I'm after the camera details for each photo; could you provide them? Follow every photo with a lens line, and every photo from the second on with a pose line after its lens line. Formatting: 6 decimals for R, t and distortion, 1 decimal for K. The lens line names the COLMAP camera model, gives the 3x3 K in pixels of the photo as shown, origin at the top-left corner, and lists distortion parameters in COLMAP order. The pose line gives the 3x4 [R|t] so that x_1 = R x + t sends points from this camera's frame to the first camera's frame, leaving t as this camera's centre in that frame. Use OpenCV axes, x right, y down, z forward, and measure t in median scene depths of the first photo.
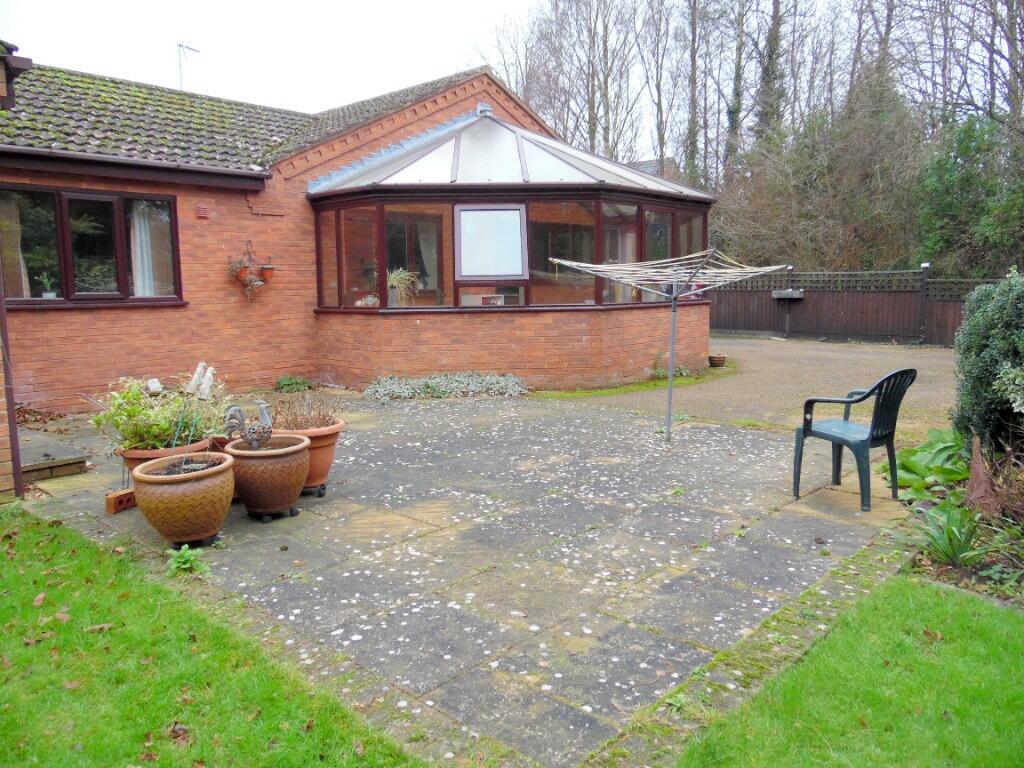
lens RADIAL K [[772.9, 0, 509.2], [0, 772.9, 377.2], [0, 0, 1]] dist [-0.010017, 0.035473]
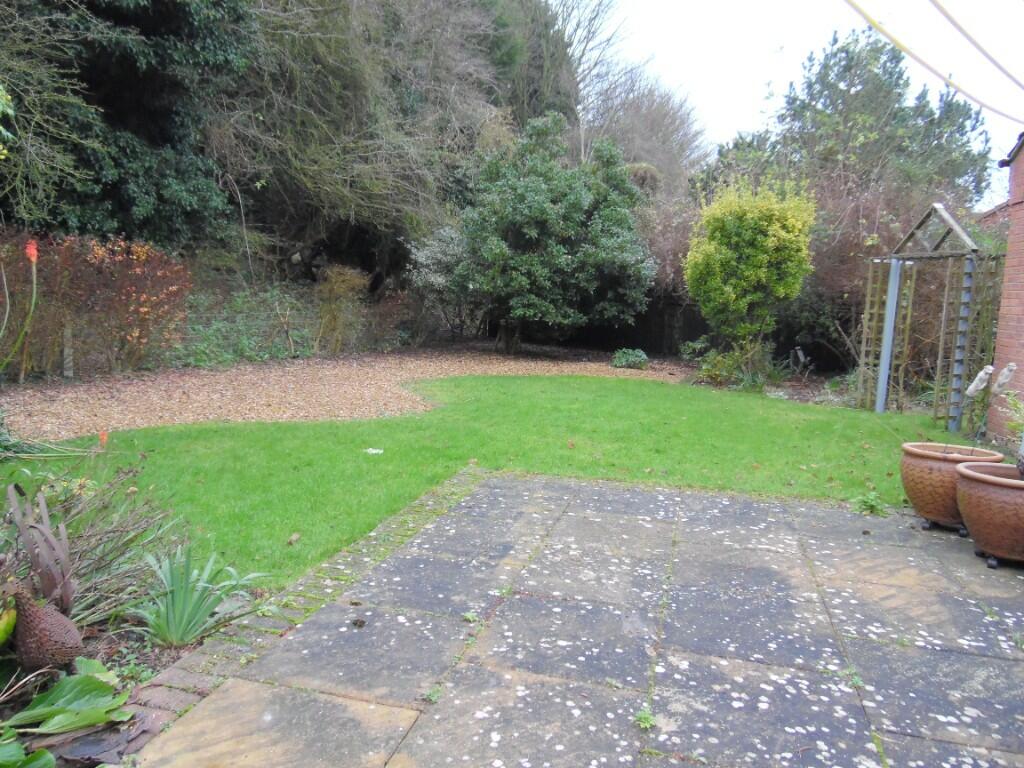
lens RADIAL K [[772.9, 0, 508.6], [0, 772.9, 383.6], [0, 0, 1]] dist [-0.010017, 0.035473]
pose [[-0.880871, 0.033664, -0.472158, 0.255594], [-0.084042, 0.970499, 0.225985, -0.068535], [0.465837, 0.238745, -0.852055, 0.677939]]
